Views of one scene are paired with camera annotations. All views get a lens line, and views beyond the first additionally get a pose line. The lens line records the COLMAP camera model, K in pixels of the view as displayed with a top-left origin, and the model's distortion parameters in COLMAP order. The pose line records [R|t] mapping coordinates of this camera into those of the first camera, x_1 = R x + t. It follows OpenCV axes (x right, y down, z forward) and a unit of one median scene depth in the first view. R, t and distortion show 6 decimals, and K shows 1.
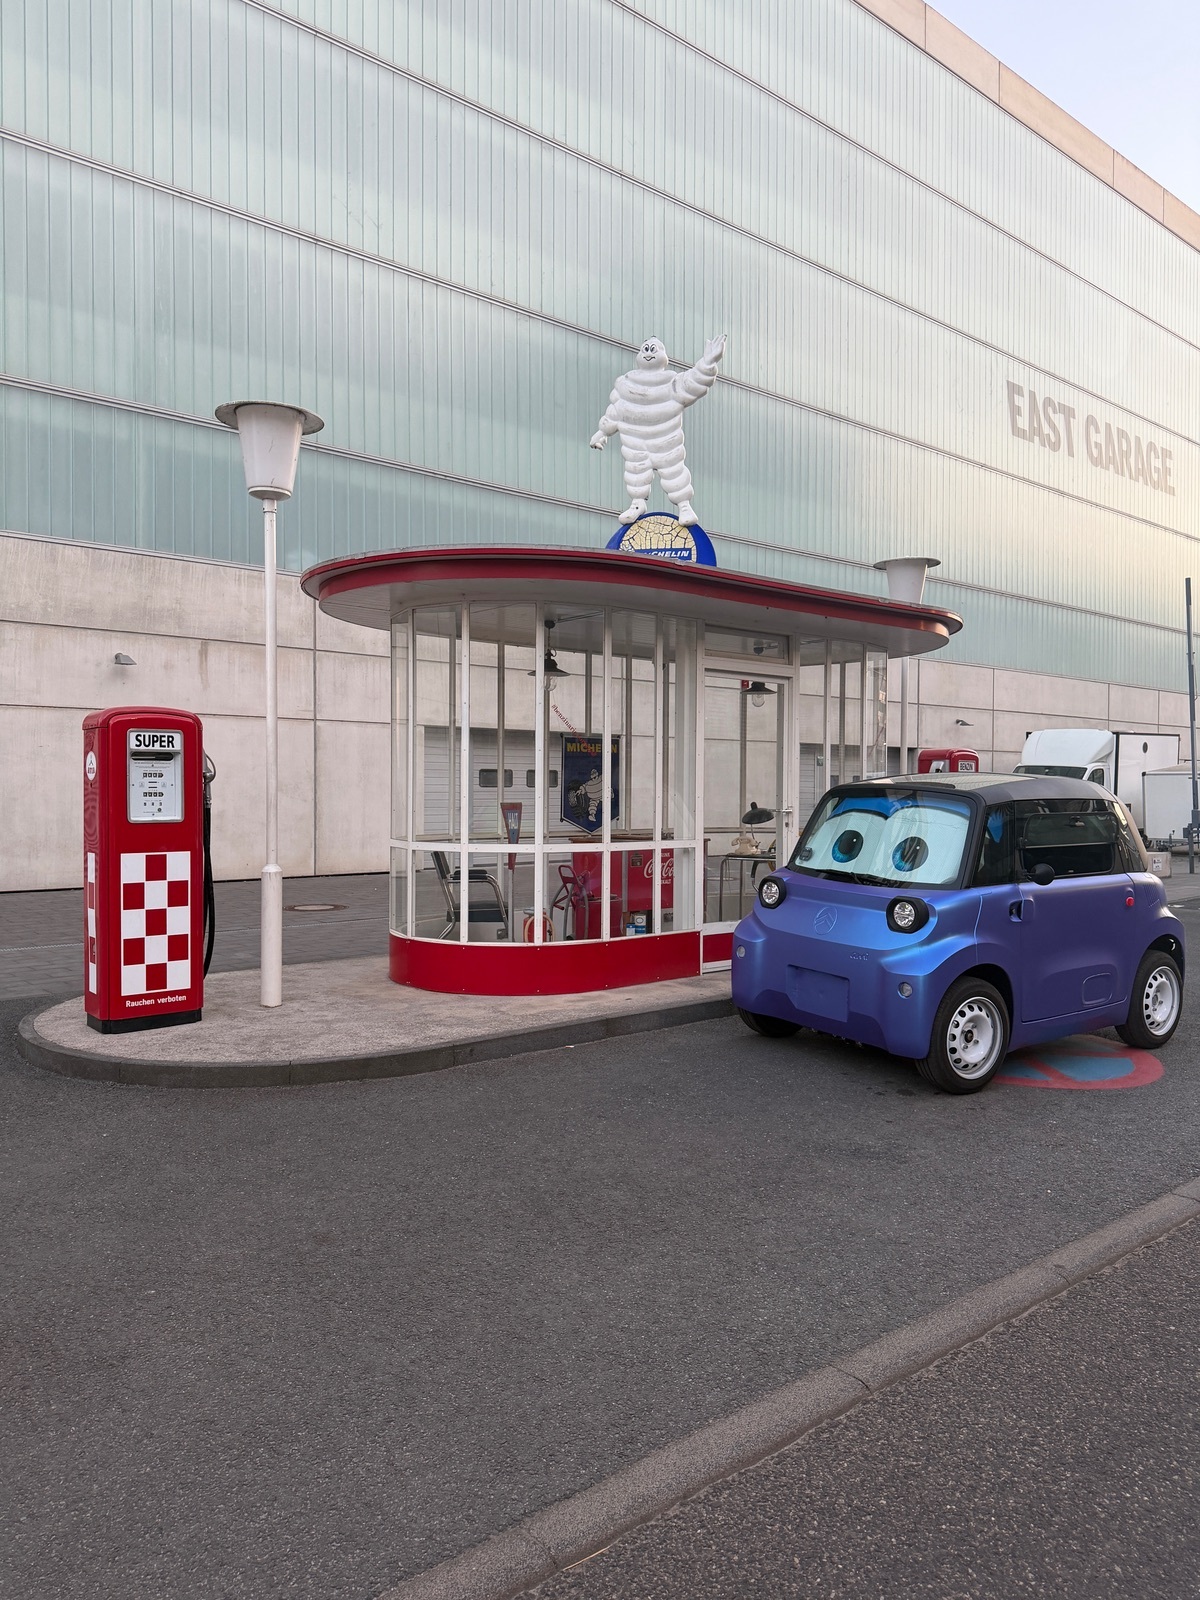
lens RADIAL K [[1134.5, 0, 600.0], [0, 1134.5, 800.0], [0, 0, 1]] dist [0.021735, -0.033762]
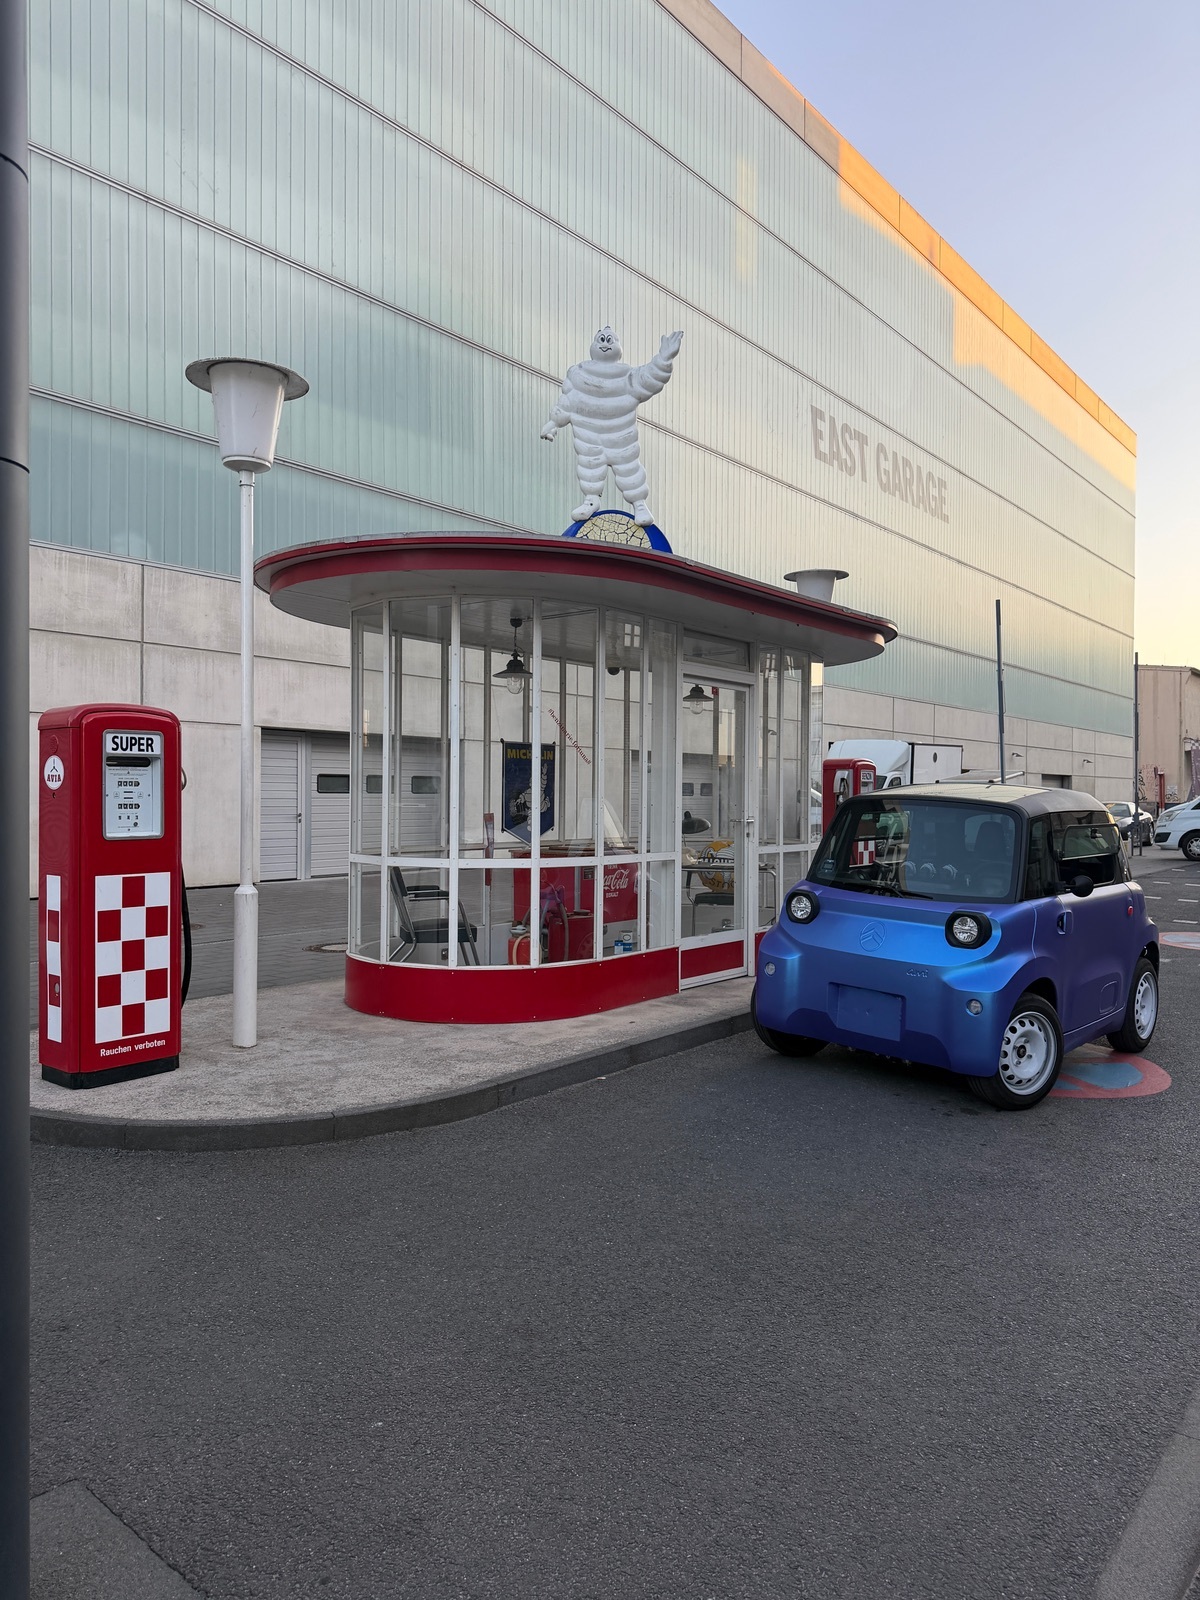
lens RADIAL K [[1134.5, 0, 600.0], [0, 1134.5, 800.0], [0, 0, 1]] dist [0.021735, -0.033762]
pose [[0.980639, 0.001613, 0.195819, -0.167695], [-0.000743, 0.999990, -0.004517, -0.004690], [-0.195825, 0.004284, 0.980630, 0.071180]]
